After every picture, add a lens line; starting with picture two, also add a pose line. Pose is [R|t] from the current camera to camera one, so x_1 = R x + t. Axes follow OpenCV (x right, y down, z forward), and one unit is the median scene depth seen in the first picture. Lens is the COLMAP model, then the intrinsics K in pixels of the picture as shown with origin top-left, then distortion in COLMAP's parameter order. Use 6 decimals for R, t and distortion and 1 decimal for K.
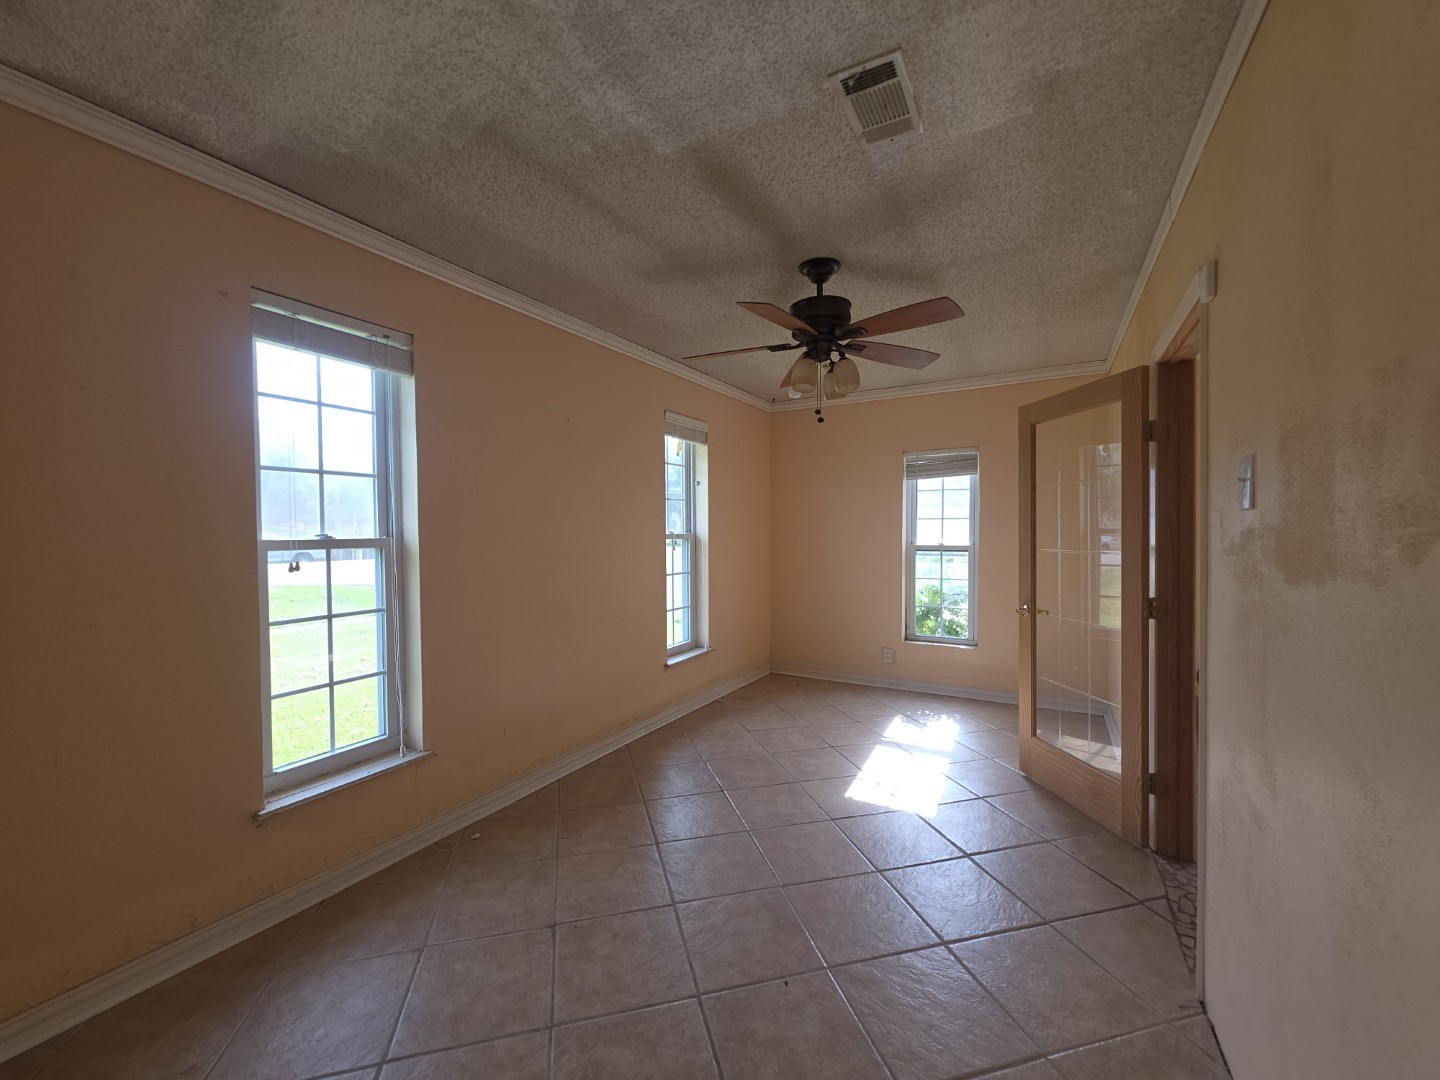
lens RADIAL K [[576.9, 0, 715.4], [0, 576.9, 541.5], [0, 0, 1]] dist [-0.001169, 0.000024]
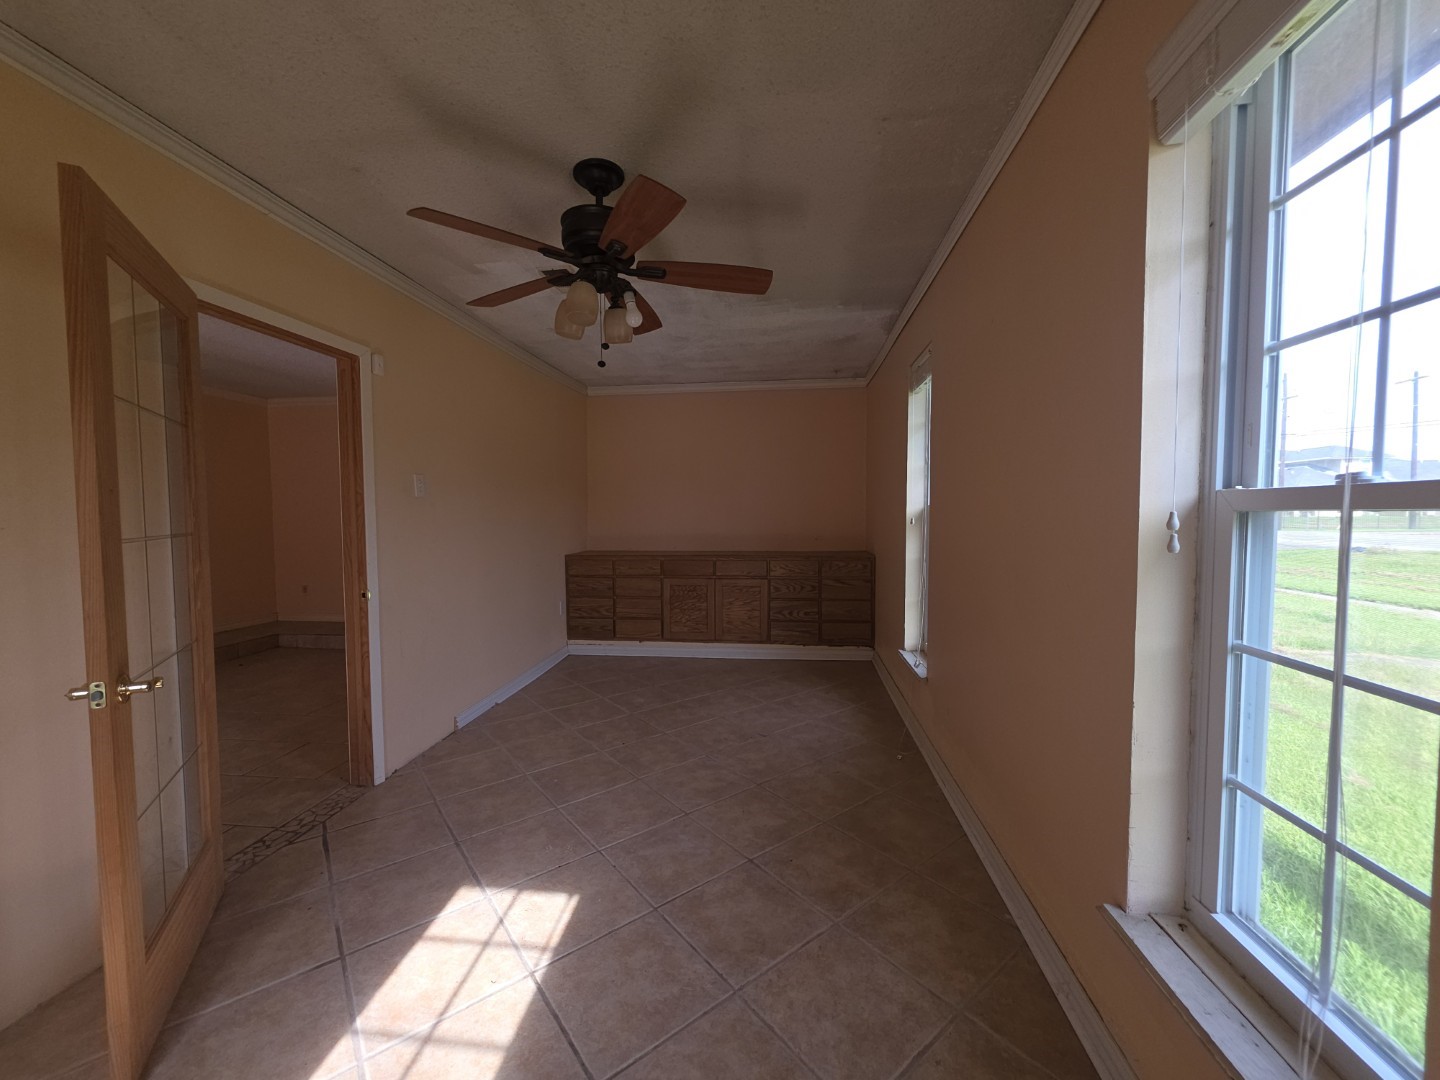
lens RADIAL K [[576.9, 0, 715.4], [0, 576.9, 541.5], [0, 0, 1]] dist [-0.001169, 0.000024]
pose [[-0.923295, 0.033351, -0.382642, 0.316381], [0.007424, 0.997587, 0.069035, -0.011969], [0.384021, 0.060899, -0.921314, 1.632557]]
